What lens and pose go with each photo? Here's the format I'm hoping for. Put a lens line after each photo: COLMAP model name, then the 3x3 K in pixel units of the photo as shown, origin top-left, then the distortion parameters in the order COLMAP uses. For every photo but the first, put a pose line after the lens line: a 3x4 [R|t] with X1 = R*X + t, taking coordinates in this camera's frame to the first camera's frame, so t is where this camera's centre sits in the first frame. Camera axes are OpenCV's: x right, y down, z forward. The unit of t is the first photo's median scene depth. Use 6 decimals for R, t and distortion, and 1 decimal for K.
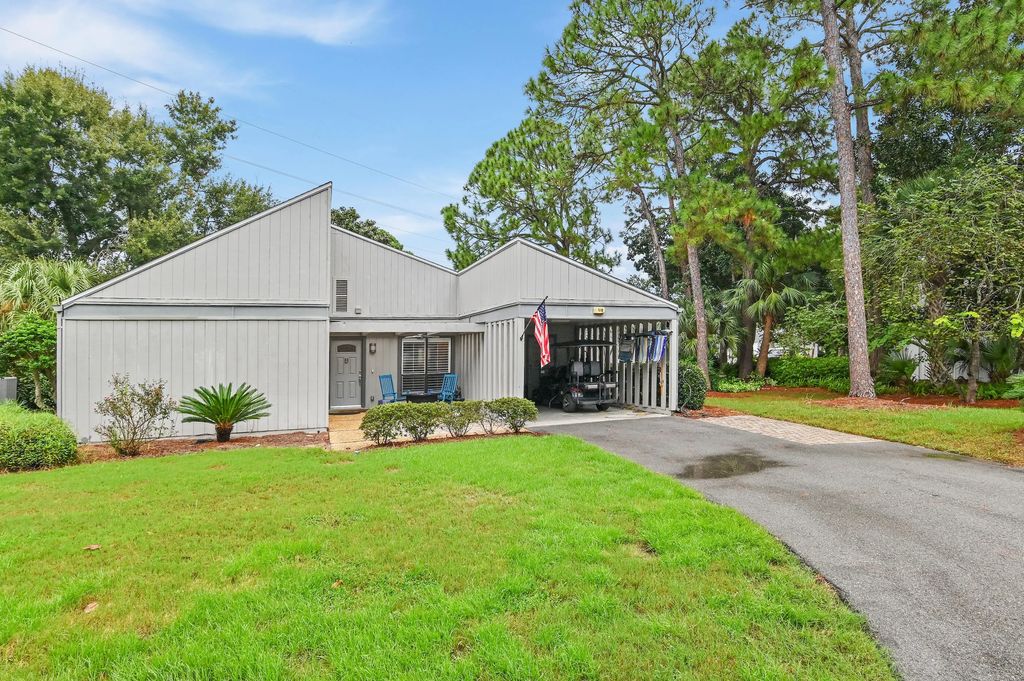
lens RADIAL K [[551.5, 0, 512.5], [0, 551.5, 364.9], [0, 0, 1]] dist [-0.000317, 0.000060]
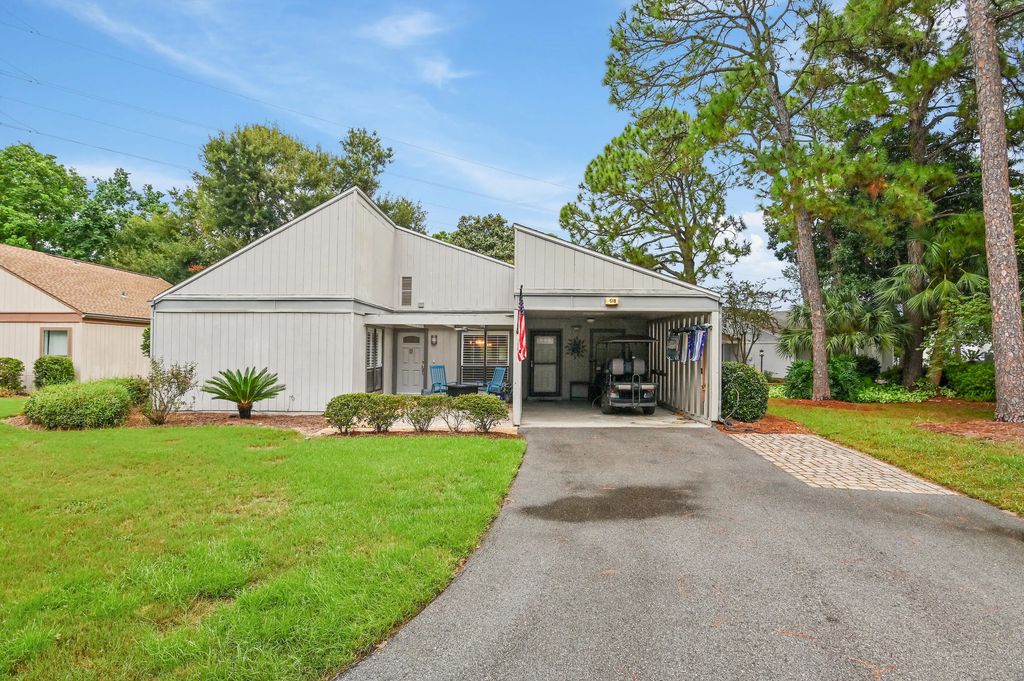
lens RADIAL K [[504.3, 0, 509.5], [0, 504.3, 347.4], [0, 0, 1]] dist [-0.001068, -0.000008]
pose [[0.929890, 0.024591, -0.367014, 0.253939], [-0.031986, 0.999389, -0.014080, -0.007128], [0.366443, 0.024832, 0.930109, 0.157890]]
